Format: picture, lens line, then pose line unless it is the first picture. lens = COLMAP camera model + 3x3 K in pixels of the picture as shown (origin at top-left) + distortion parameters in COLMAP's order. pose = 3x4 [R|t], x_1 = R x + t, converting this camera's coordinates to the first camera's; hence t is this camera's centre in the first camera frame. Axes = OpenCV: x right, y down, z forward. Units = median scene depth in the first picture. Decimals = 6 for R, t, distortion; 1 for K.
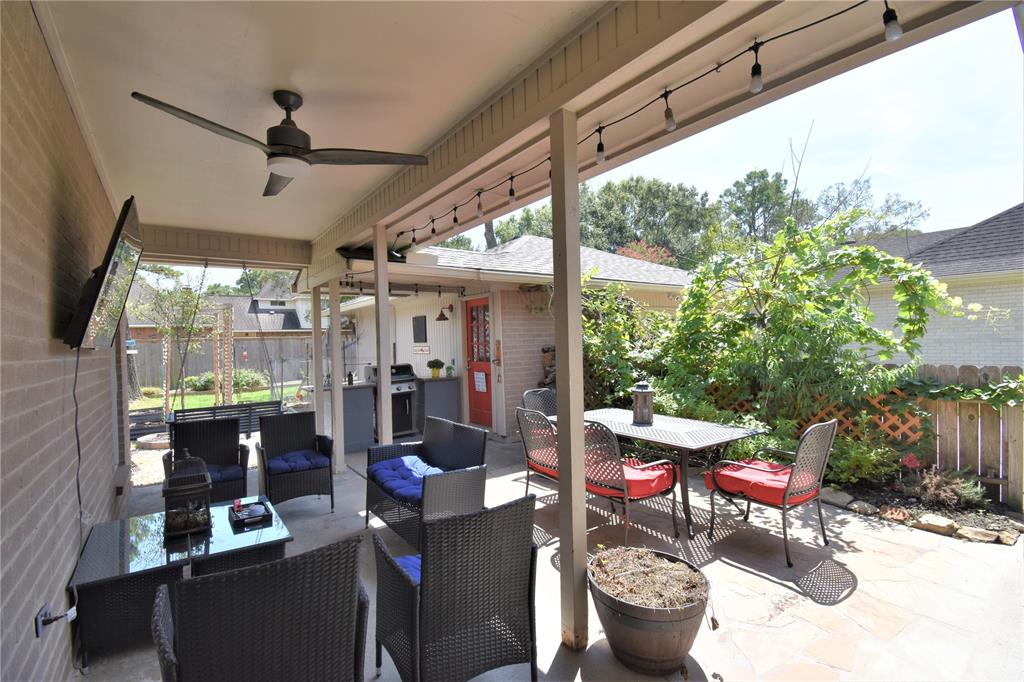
lens RADIAL K [[452.2, 0, 512.0], [0, 452.2, 341.0], [0, 0, 1]] dist [0.022403, -0.025547]
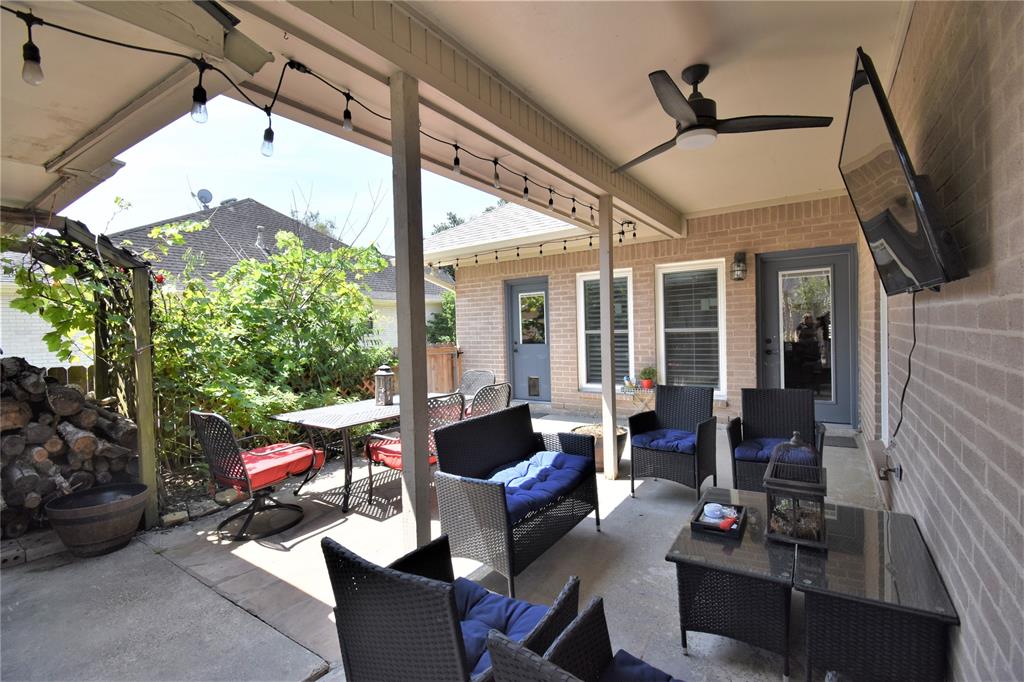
lens RADIAL K [[452.2, 0, 512.0], [0, 452.2, 341.0], [0, 0, 1]] dist [0.022403, -0.025547]
pose [[-0.335510, -0.000963, 0.942036, -1.022083], [0.036139, 0.999250, 0.013892, 0.037326], [-0.941343, 0.038706, -0.335224, 1.359699]]
